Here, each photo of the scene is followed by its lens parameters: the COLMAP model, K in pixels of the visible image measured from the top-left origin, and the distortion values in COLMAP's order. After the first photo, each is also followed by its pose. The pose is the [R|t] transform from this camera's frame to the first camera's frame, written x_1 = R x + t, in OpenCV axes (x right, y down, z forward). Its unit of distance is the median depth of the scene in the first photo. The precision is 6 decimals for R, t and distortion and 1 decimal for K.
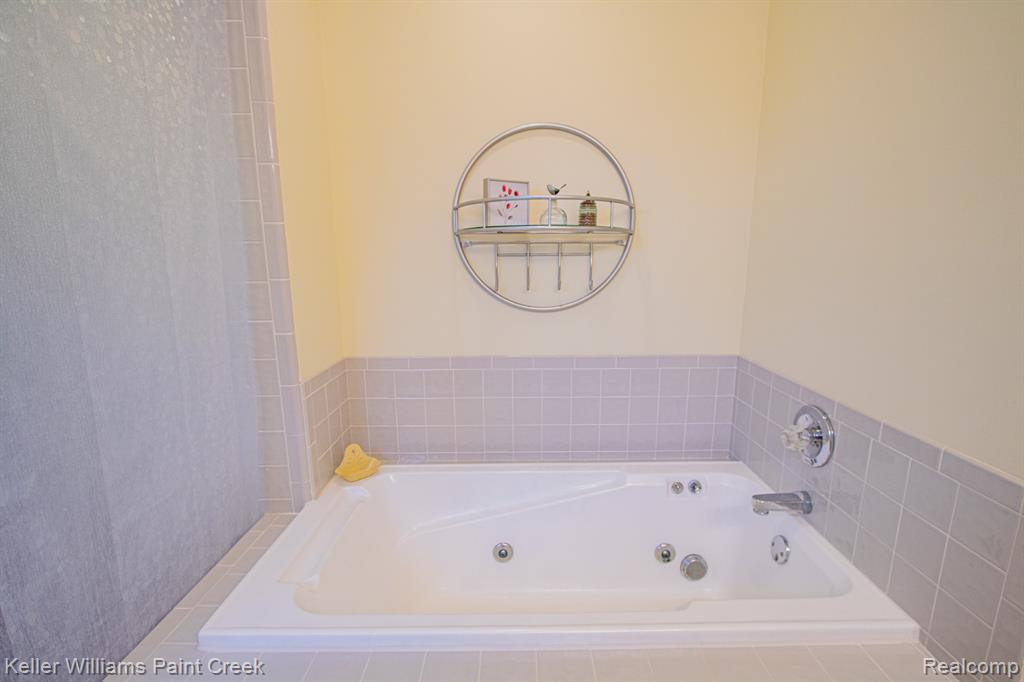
lens RADIAL K [[480.0, 0, 517.7], [0, 480.0, 348.5], [0, 0, 1]] dist [-0.005250, 0.000124]
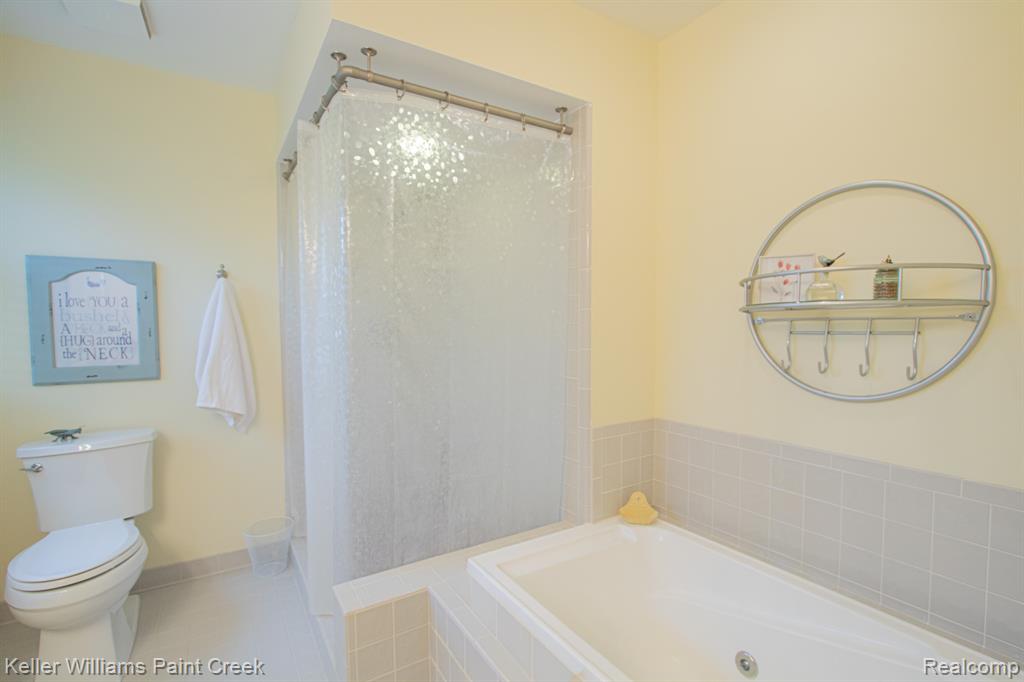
lens RADIAL K [[480.0, 0, 517.7], [0, 480.0, 348.5], [0, 0, 1]] dist [-0.005250, 0.000124]
pose [[0.531991, 0.041502, -0.845733, 0.463322], [-0.158910, 0.985945, -0.051577, -0.035920], [0.831705, 0.161833, 0.531109, 0.086925]]
